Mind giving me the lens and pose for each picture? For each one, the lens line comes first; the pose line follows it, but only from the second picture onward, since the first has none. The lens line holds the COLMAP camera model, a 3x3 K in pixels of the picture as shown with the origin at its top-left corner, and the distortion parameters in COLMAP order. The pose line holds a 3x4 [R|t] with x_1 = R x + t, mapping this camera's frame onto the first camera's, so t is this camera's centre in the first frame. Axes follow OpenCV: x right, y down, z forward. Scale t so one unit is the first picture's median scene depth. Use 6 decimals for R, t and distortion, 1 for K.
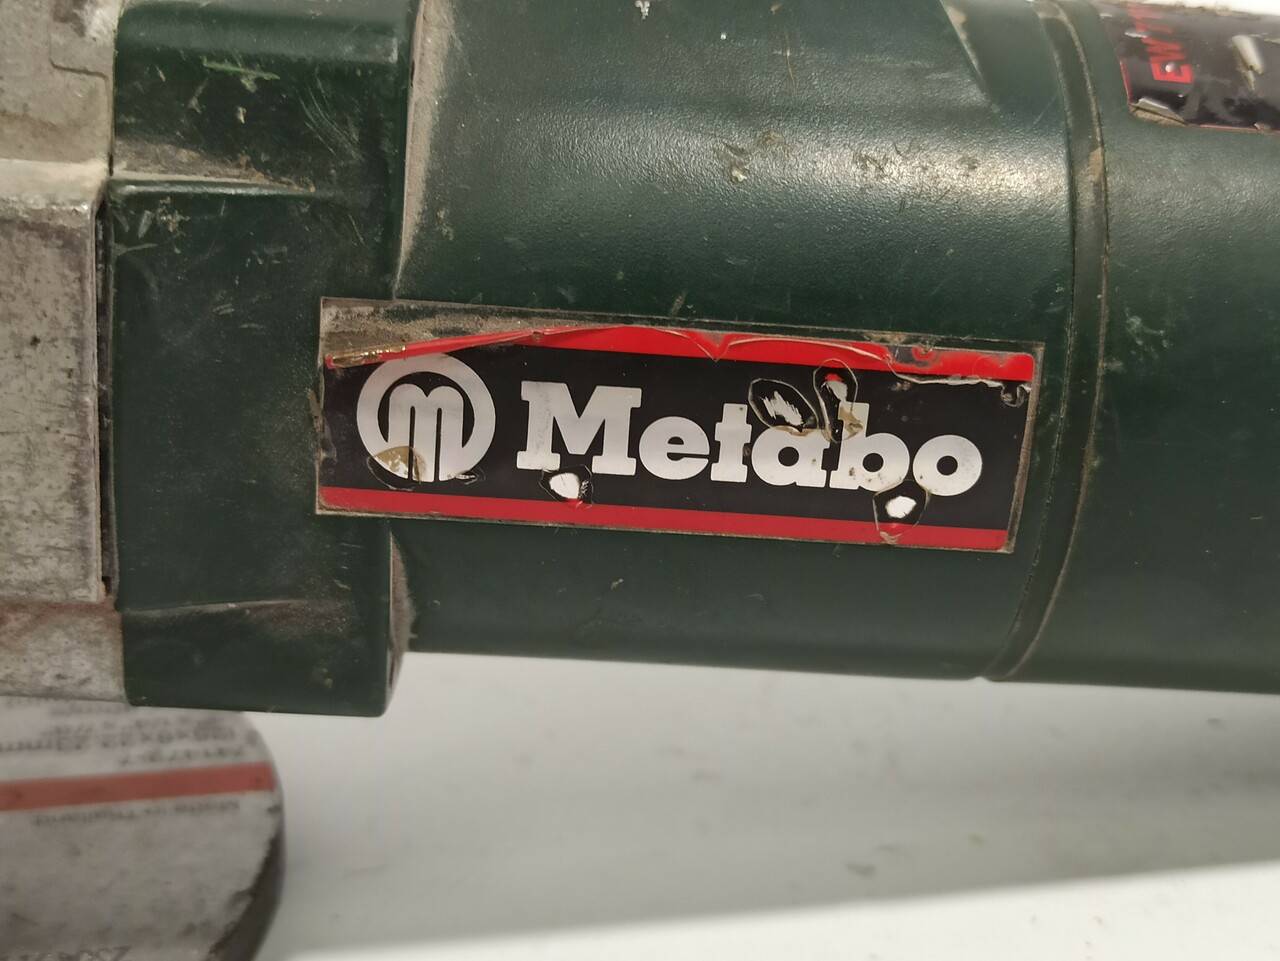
lens RADIAL K [[2008.1, 0, 630.5], [0, 2008.1, 482.0], [0, 0, 1]] dist [0.030059, 0.000000]
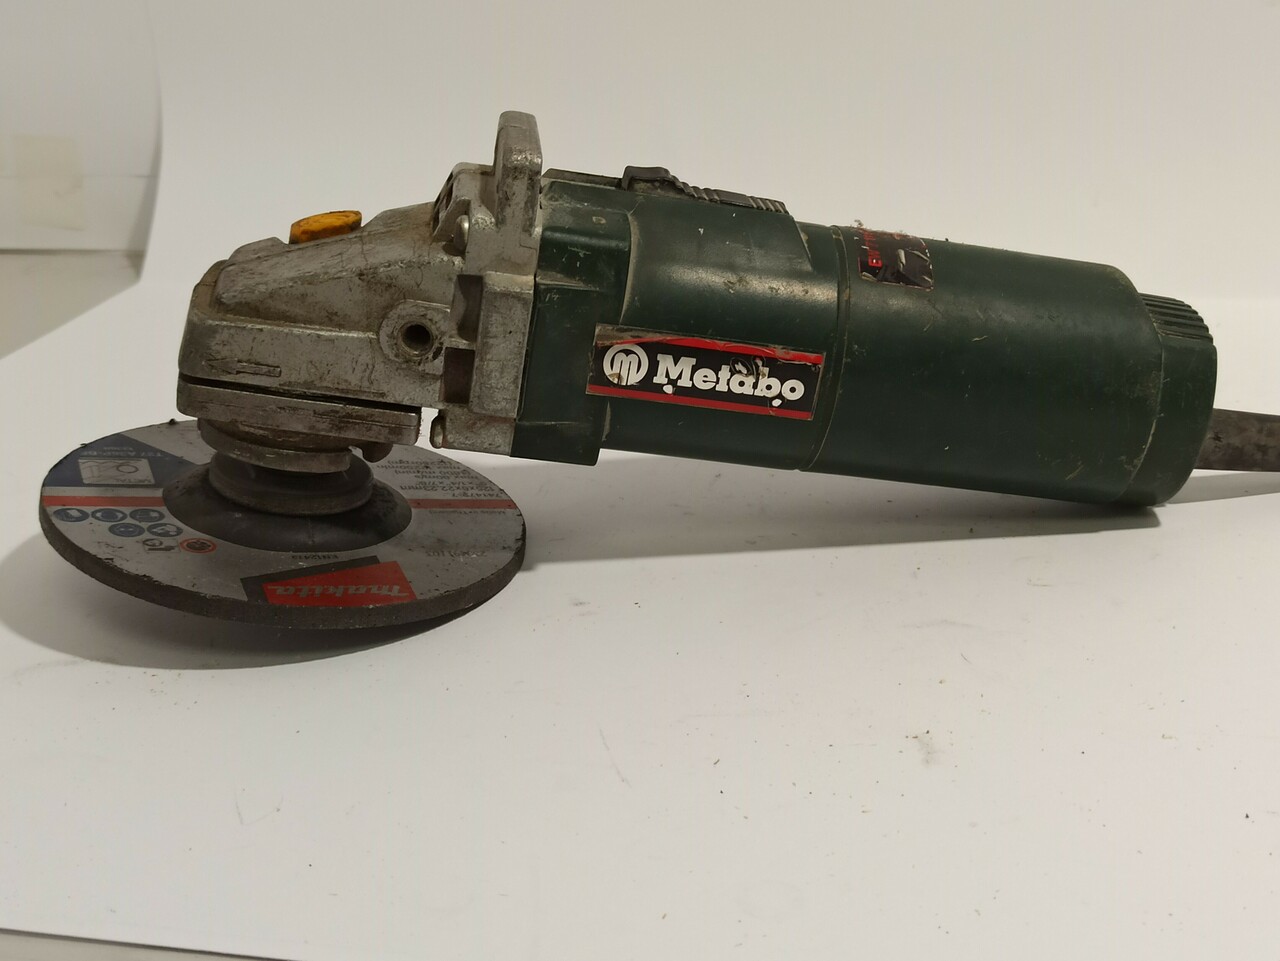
lens RADIAL K [[2008.1, 0, 645.6], [0, 2008.1, 482.4], [0, 0, 1]] dist [0.030059, 0.000000]
pose [[0.994112, 0.055132, 0.093279, -0.344644], [-0.057036, 0.998212, 0.017873, 0.091248], [-0.092127, -0.023088, 0.995480, -2.039236]]
